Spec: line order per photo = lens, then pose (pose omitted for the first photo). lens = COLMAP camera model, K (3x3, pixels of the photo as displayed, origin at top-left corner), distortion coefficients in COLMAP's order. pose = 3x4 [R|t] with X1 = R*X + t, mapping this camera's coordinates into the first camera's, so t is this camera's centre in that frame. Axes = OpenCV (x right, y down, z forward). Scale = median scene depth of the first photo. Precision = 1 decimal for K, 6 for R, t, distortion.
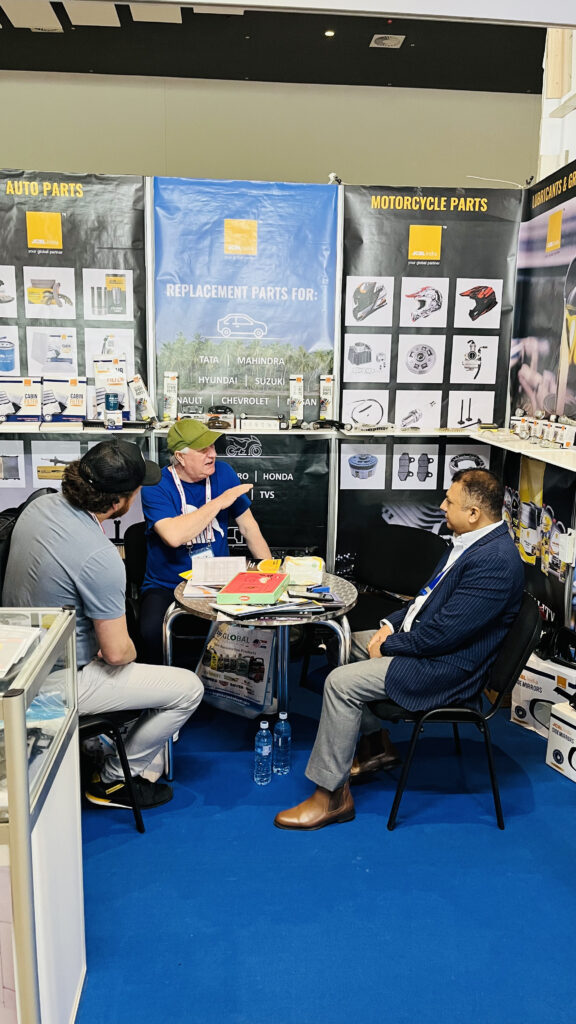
lens RADIAL K [[785.4, 0, 290.2], [0, 785.4, 517.4], [0, 0, 1]] dist [0.043433, -0.032923]
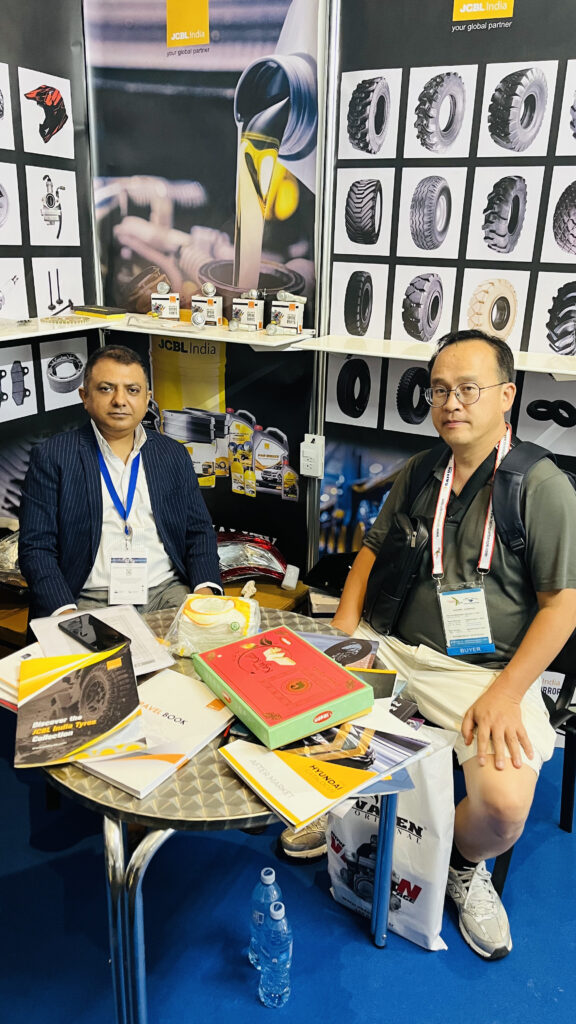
lens RADIAL K [[785.4, 0, 288.2], [0, 785.4, 522.1], [0, 0, 1]] dist [0.043433, -0.032923]
pose [[0.527250, -0.291044, 0.798312, -0.283307], [0.148026, 0.956605, 0.250989, -0.090936], [-0.836718, -0.014163, 0.547451, 0.498539]]
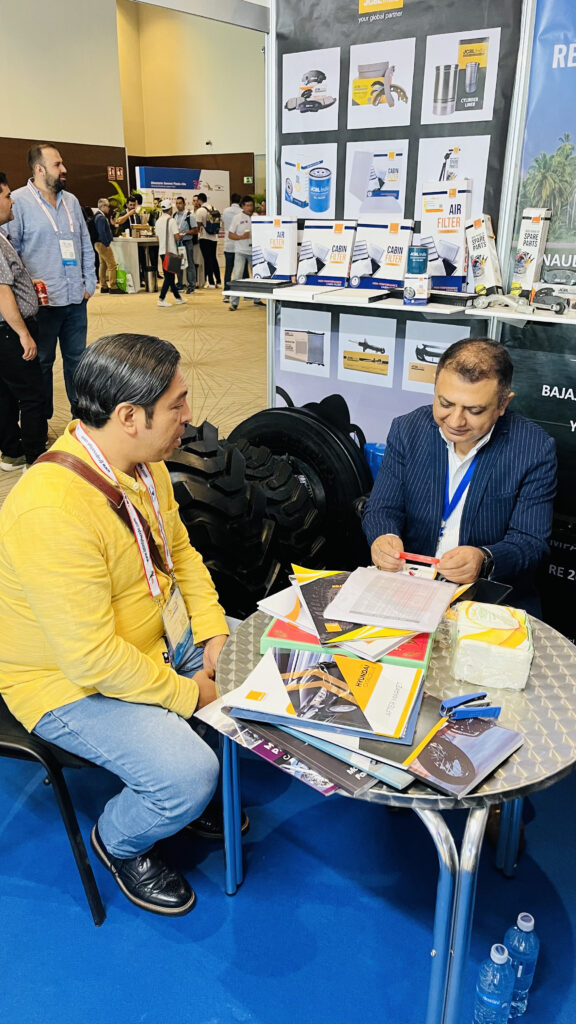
lens RADIAL K [[785.4, 0, 294.1], [0, 785.4, 509.0], [0, 0, 1]] dist [0.043433, -0.032923]
pose [[0.727886, 0.232544, -0.645062, 0.149279], [-0.129495, 0.970428, 0.203716, -0.066276], [0.673359, -0.064750, 0.736475, 0.437865]]
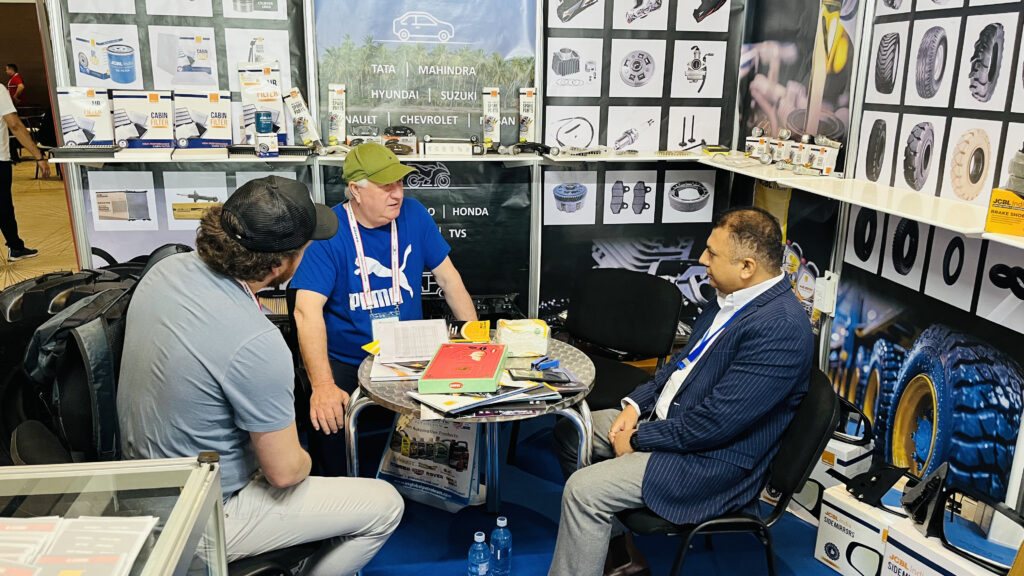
lens RADIAL K [[785.4, 0, 517.5], [0, 785.4, 287.5], [0, 0, 1]] dist [0.043433, -0.032923]
pose [[0.996295, -0.023742, 0.082654, -0.038774], [0.018541, 0.997833, 0.063127, -0.024242], [-0.083973, -0.061361, 0.994577, 0.165416]]
